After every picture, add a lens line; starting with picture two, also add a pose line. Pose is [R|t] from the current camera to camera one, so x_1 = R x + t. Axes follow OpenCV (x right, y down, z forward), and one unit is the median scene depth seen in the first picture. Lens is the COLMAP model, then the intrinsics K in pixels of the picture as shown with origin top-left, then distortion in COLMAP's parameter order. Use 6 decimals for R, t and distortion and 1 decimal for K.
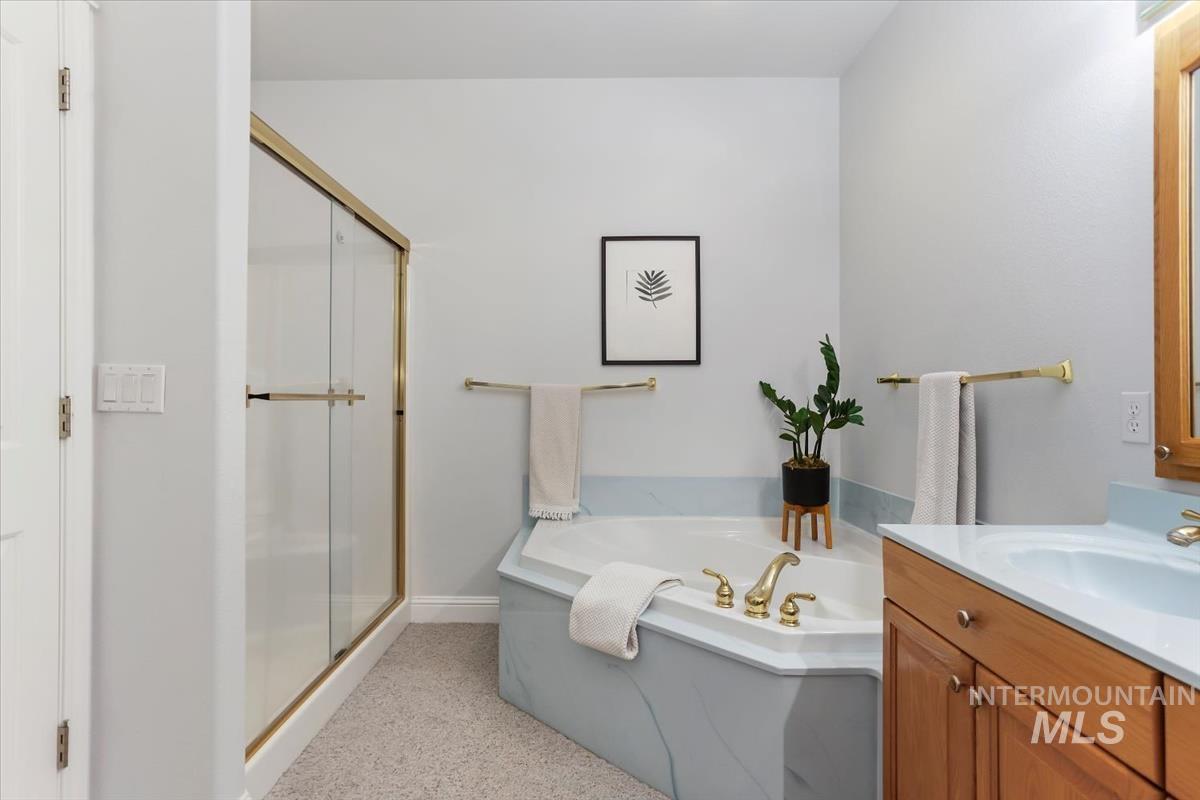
lens RADIAL K [[611.2, 0, 598.0], [0, 611.2, 394.7], [0, 0, 1]] dist [-0.020295, 0.003543]
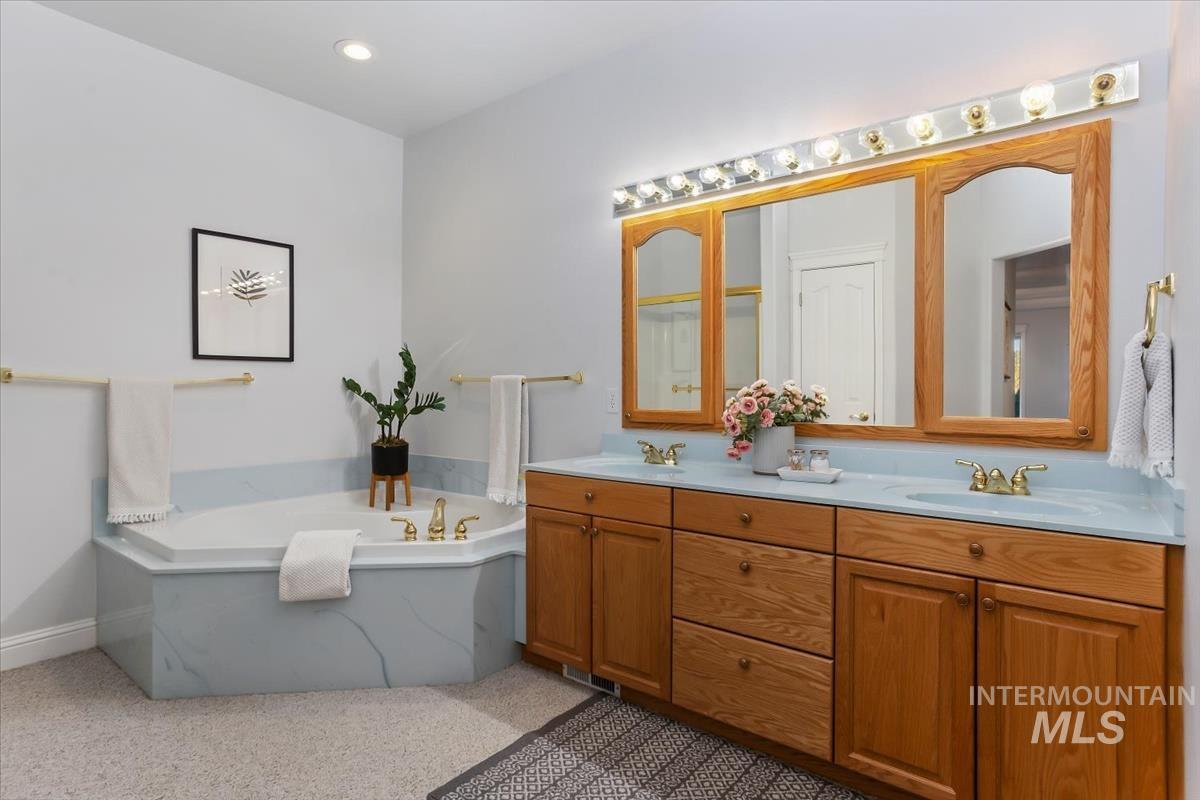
lens RADIAL K [[611.2, 0, 598.9], [0, 611.2, 396.1], [0, 0, 1]] dist [-0.020295, 0.003543]
pose [[0.607205, -0.008655, 0.794498, -0.422571], [-0.002379, 0.999916, 0.012711, -0.002410], [-0.794542, -0.009608, 0.607133, -0.127220]]
